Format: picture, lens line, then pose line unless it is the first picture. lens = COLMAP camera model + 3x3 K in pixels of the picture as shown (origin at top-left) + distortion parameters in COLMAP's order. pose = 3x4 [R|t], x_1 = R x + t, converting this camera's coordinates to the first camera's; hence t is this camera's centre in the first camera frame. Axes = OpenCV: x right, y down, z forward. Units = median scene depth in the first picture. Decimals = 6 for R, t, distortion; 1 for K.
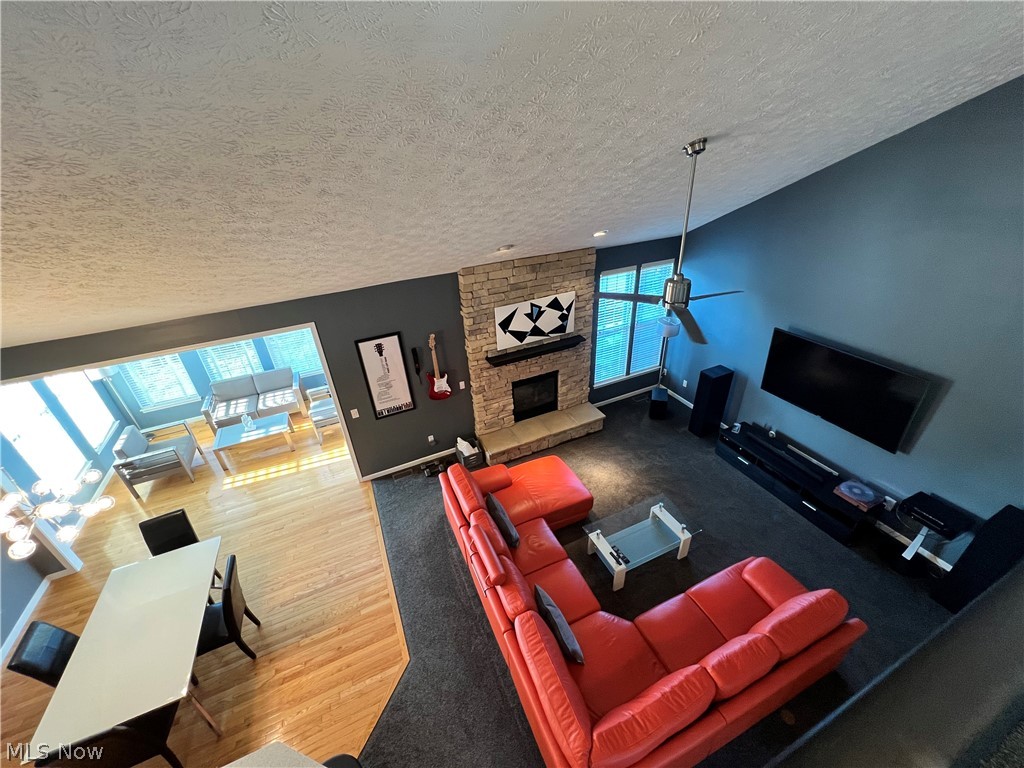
lens RADIAL K [[408.8, 0, 510.7], [0, 408.8, 383.9], [0, 0, 1]] dist [-0.002569, 0.000007]
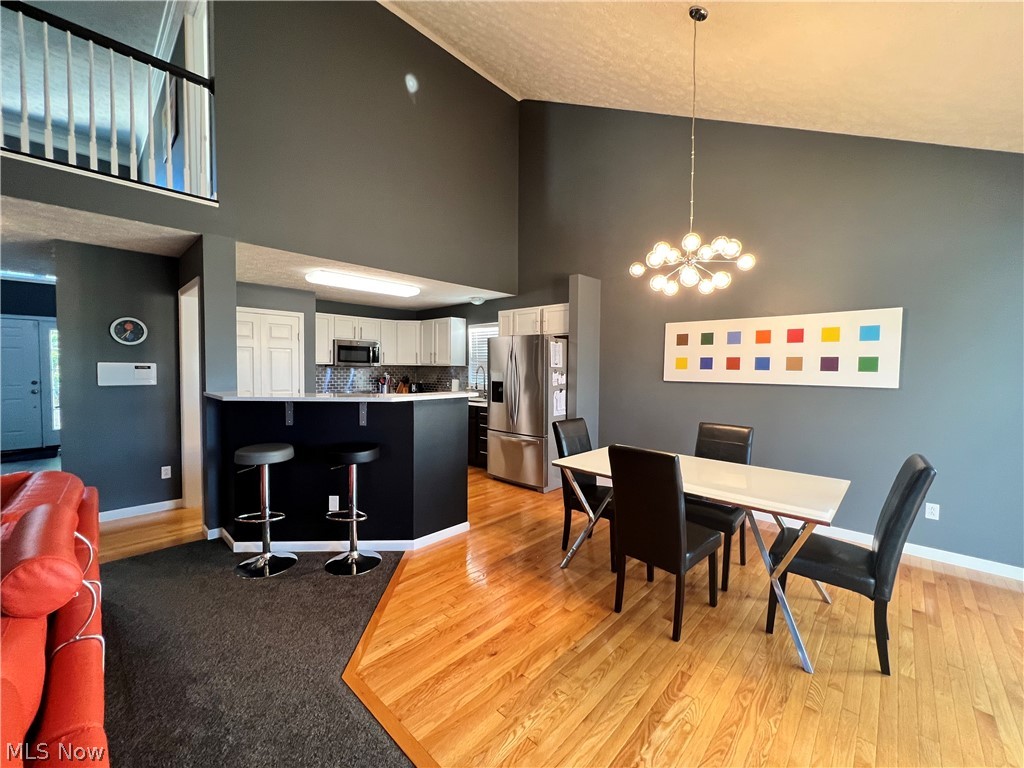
lens RADIAL K [[408.8, 0, 511.4], [0, 408.8, 380.8], [0, 0, 1]] dist [-0.002569, 0.000007]
pose [[-0.926049, 0.053941, -0.373528, -0.182679], [-0.155803, 0.846816, 0.508555, 0.060757], [0.343742, 0.529143, -0.775789, 0.850818]]
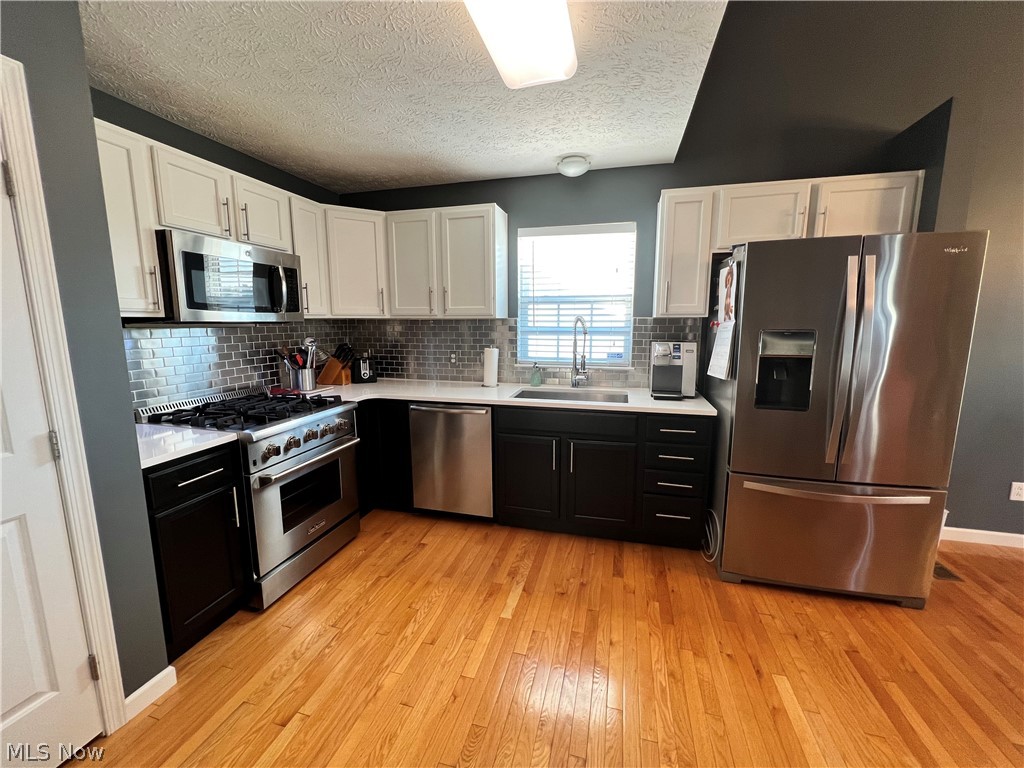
lens RADIAL K [[408.8, 0, 509.8], [0, 408.8, 383.3], [0, 0, 1]] dist [-0.002569, 0.000007]
pose [[-0.635084, 0.168798, -0.753774, -0.068619], [-0.356310, 0.801796, 0.479757, 0.453942], [0.685355, 0.573263, -0.449063, 0.158797]]
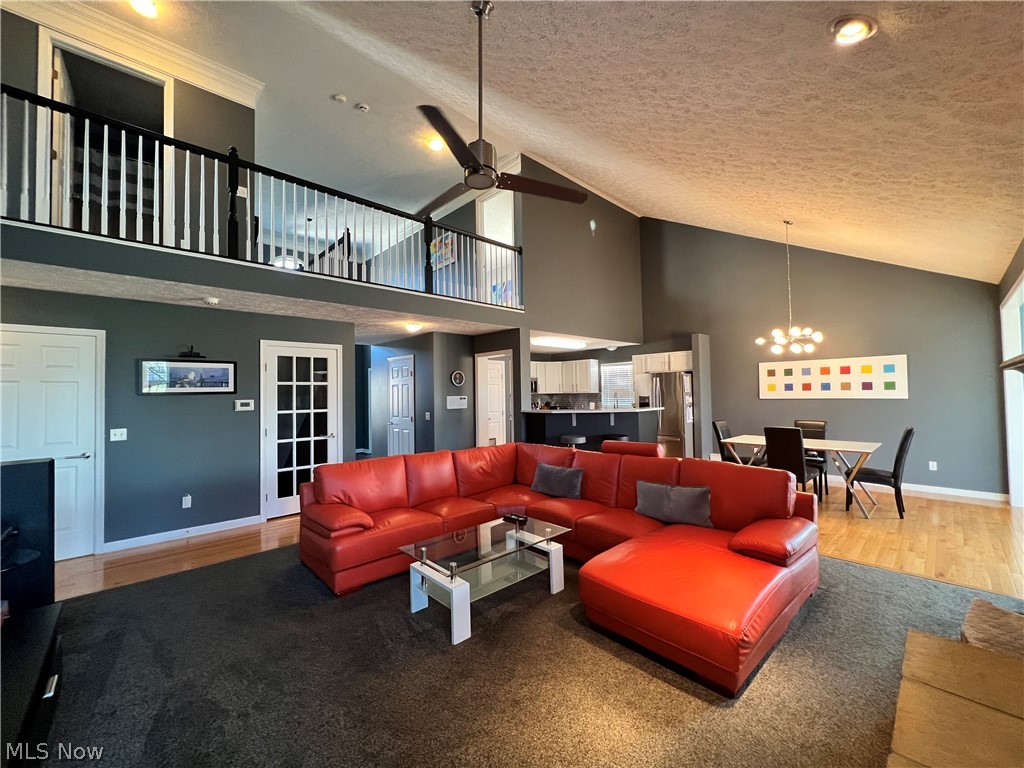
lens RADIAL K [[408.8, 0, 511.6], [0, 408.8, 381.2], [0, 0, 1]] dist [-0.002569, 0.000007]
pose [[-0.945957, 0.056473, -0.319337, 0.372913], [-0.102934, 0.881512, 0.460805, -0.133212], [0.307522, 0.468772, -0.828060, 1.121995]]
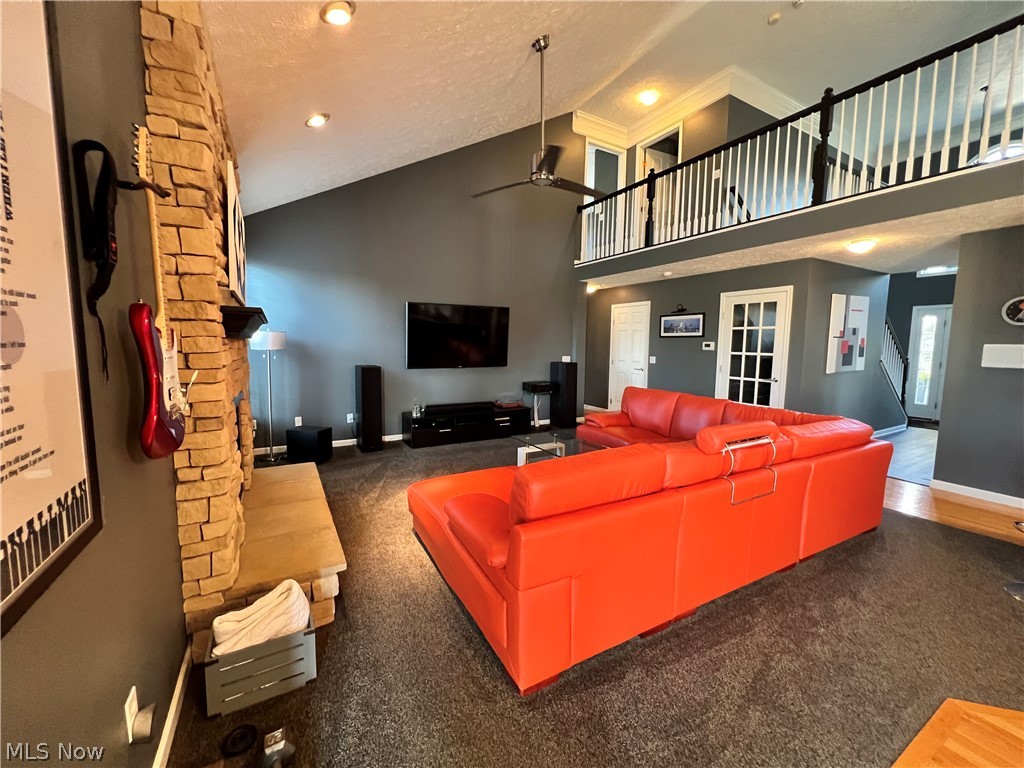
lens RADIAL K [[408.8, 0, 510.8], [0, 408.8, 381.7], [0, 0, 1]] dist [-0.002569, 0.000007]
pose [[-0.087751, -0.049495, 0.994912, -0.416666], [0.493981, 0.865149, 0.086608, 0.077856], [-0.865033, 0.499067, -0.051468, 0.846462]]
